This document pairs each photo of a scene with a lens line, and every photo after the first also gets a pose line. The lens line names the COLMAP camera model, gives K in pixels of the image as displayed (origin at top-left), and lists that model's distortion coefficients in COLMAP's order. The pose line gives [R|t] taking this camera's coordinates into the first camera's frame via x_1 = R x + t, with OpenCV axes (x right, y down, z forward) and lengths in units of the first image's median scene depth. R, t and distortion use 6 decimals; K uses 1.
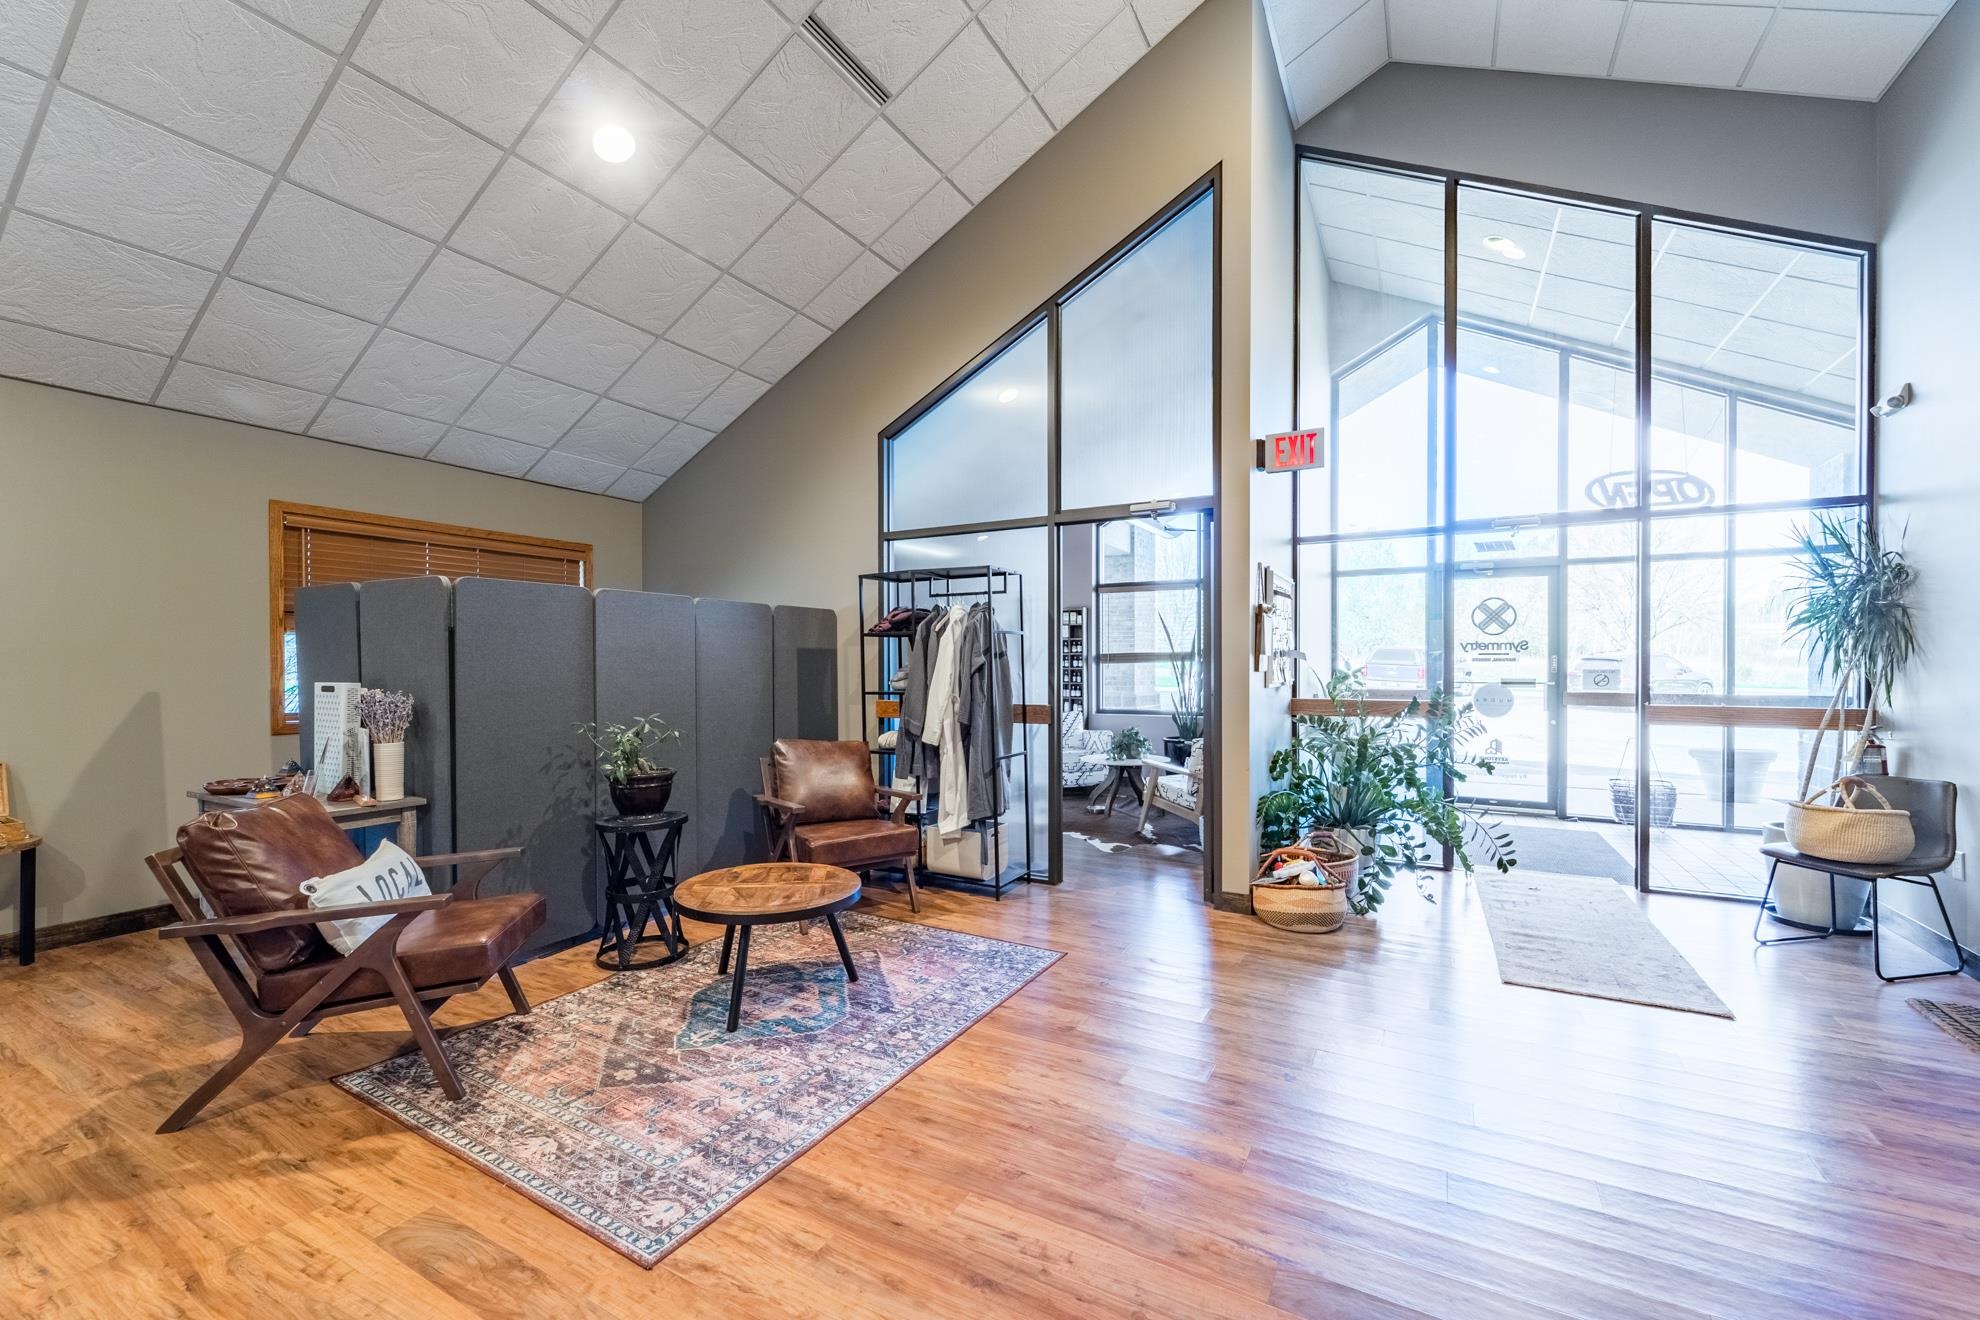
lens RADIAL K [[798.8, 0, 987.7], [0, 798.8, 667.9], [0, 0, 1]] dist [-0.002051, -0.000619]
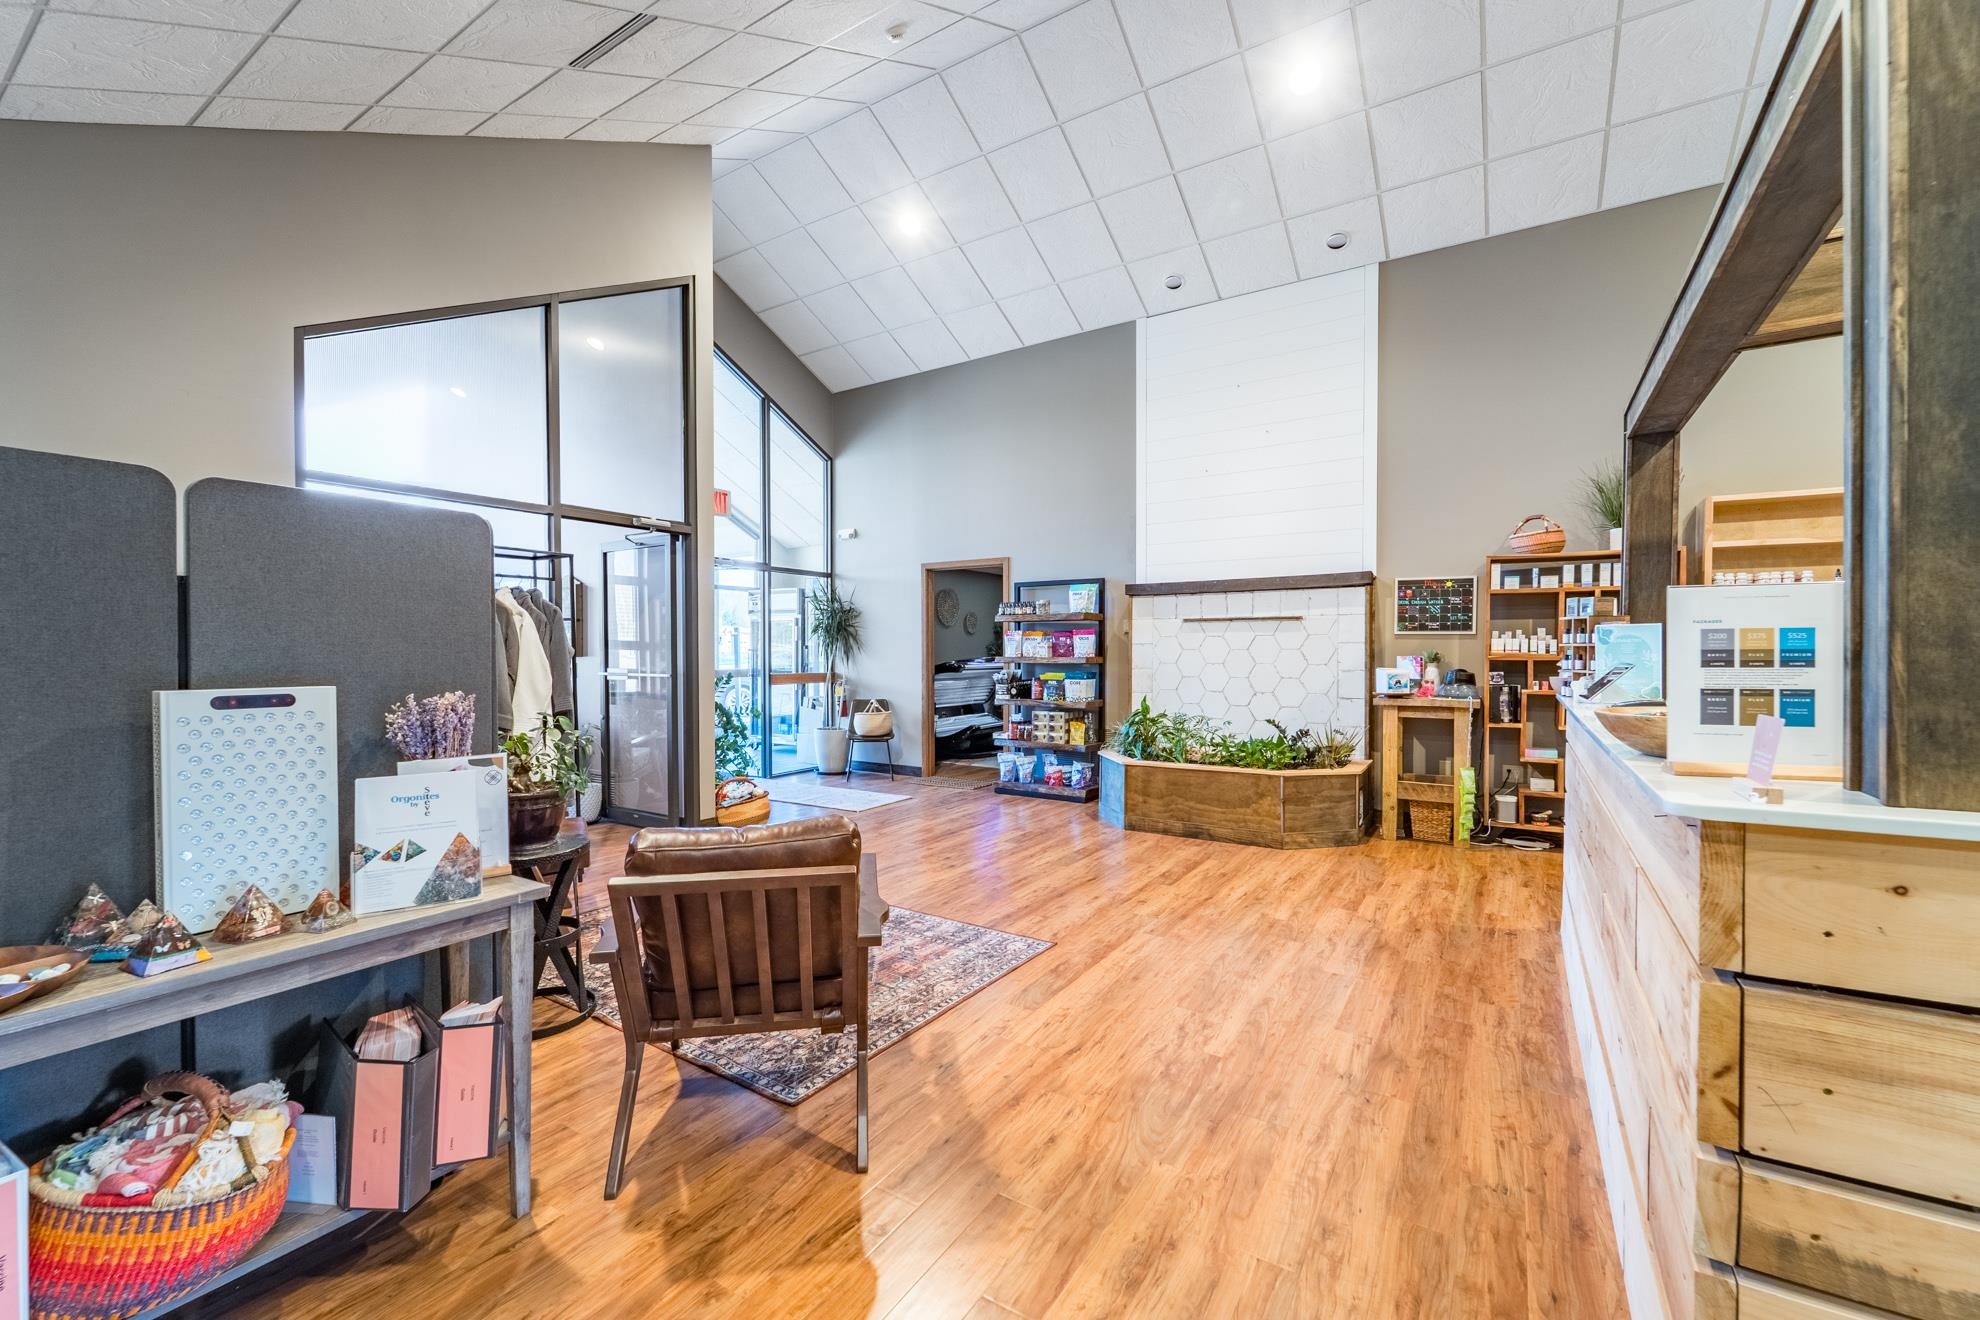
lens RADIAL K [[798.8, 0, 990.6], [0, 798.8, 655.3], [0, 0, 1]] dist [-0.002051, -0.000619]
pose [[0.066552, -0.004572, 0.997772, -1.946581], [0.006828, 0.999968, 0.004127, -0.000643], [-0.997760, 0.006538, 0.066581, 0.802813]]
